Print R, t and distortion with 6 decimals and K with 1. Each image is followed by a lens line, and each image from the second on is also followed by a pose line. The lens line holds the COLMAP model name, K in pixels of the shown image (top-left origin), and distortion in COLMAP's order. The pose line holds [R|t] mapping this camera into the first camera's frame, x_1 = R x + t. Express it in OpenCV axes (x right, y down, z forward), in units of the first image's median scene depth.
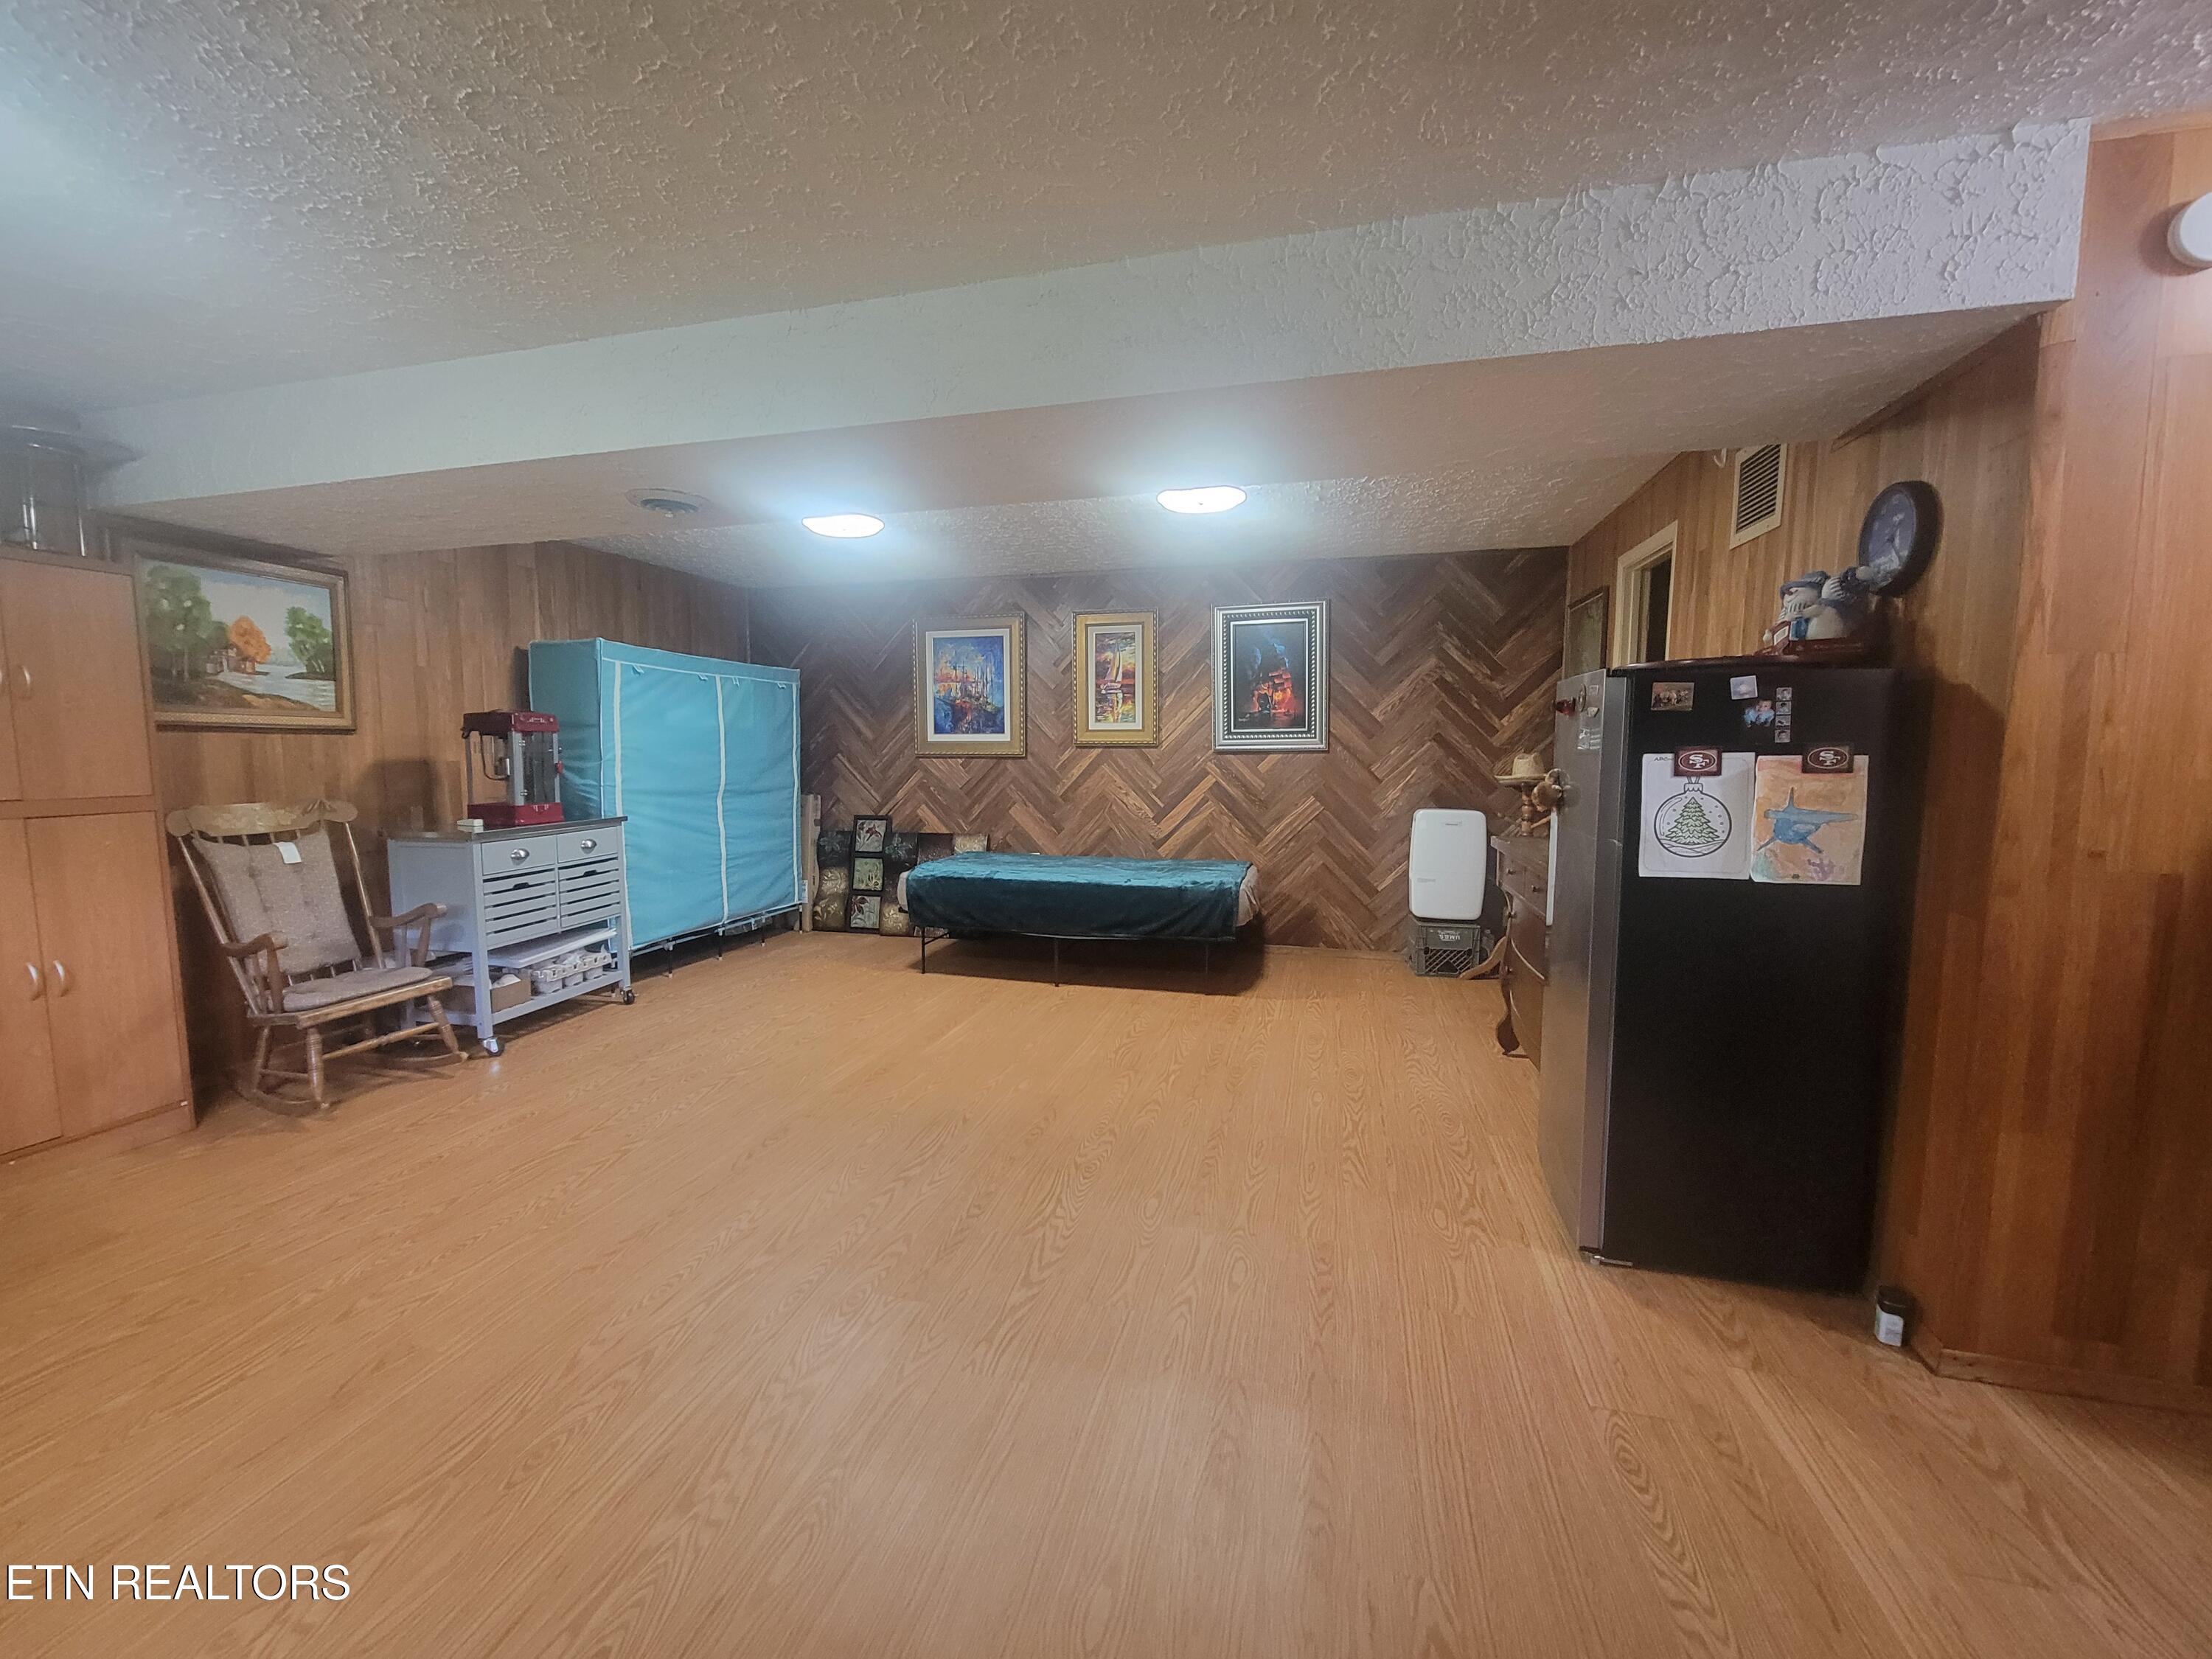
lens RADIAL K [[897.4, 0, 1088.0], [0, 897.4, 827.0], [0, 0, 1]] dist [-0.002472, -0.000536]
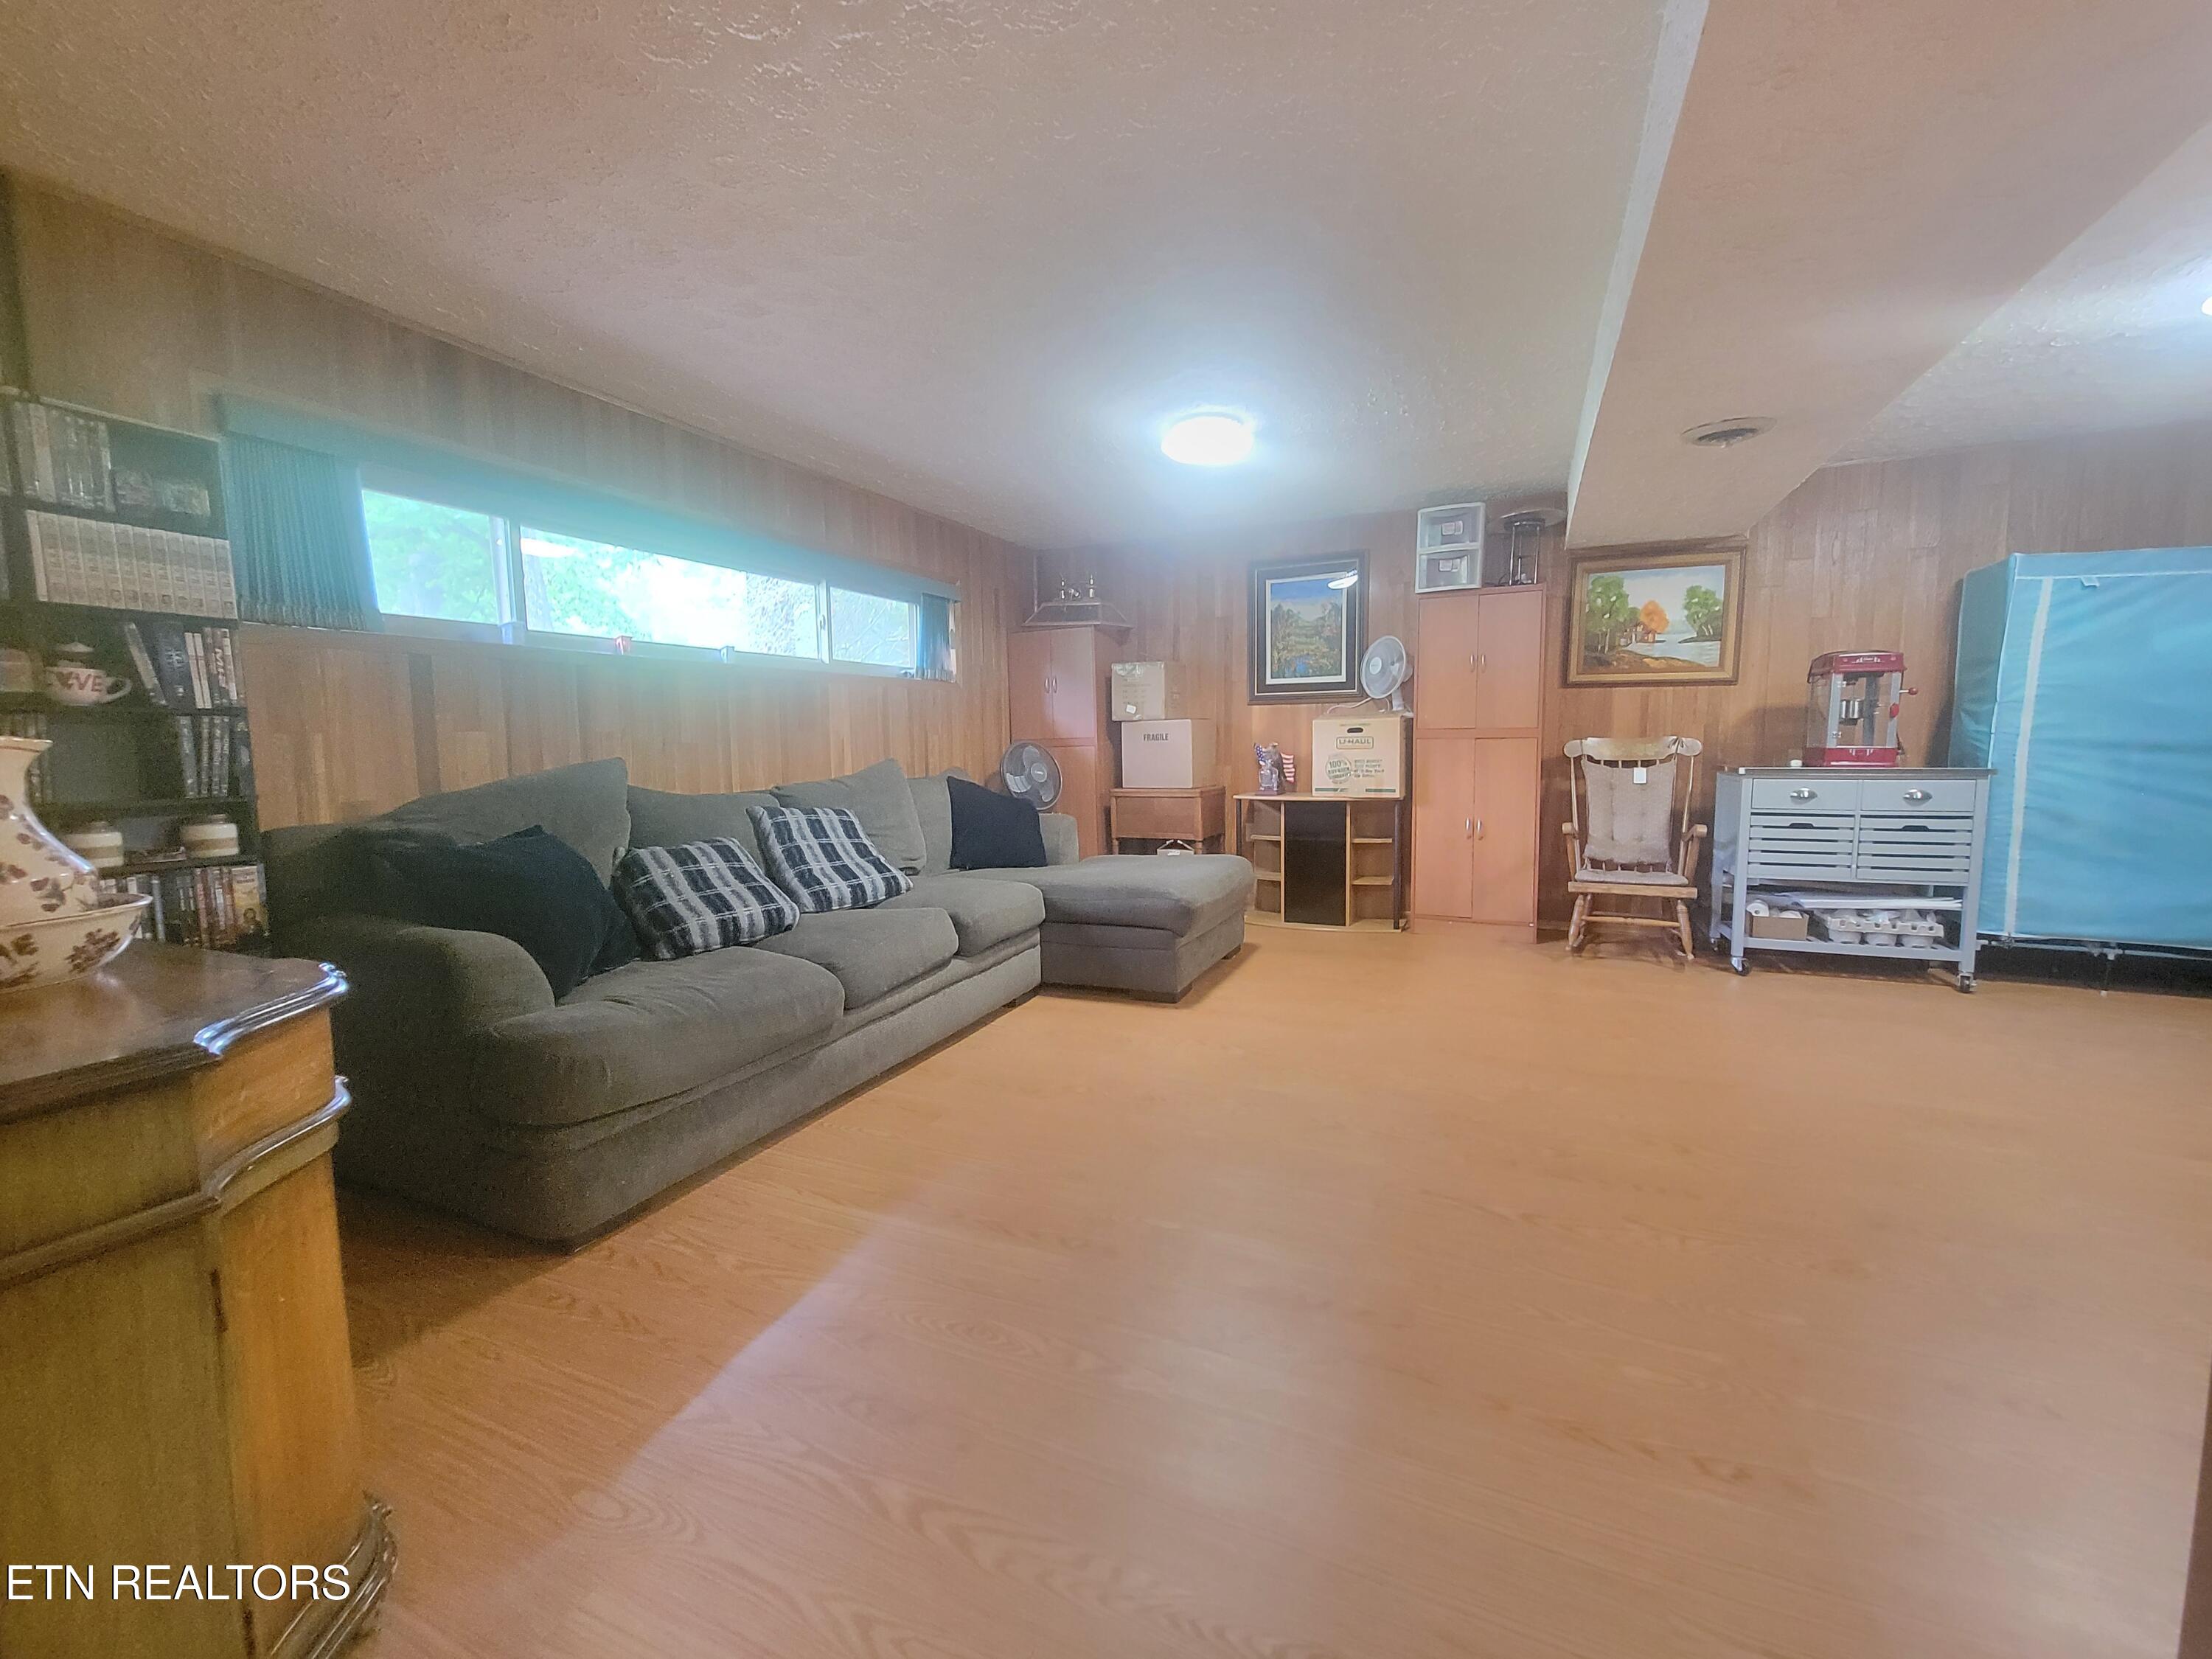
lens RADIAL K [[897.4, 0, 1093.5], [0, 897.4, 829.2], [0, 0, 1]] dist [-0.002472, -0.000536]
pose [[-0.160280, 0.104733, -0.981499, 0.523911], [-0.077847, 0.989916, 0.118344, 0.012200], [0.983997, 0.095375, -0.150511, 0.375514]]
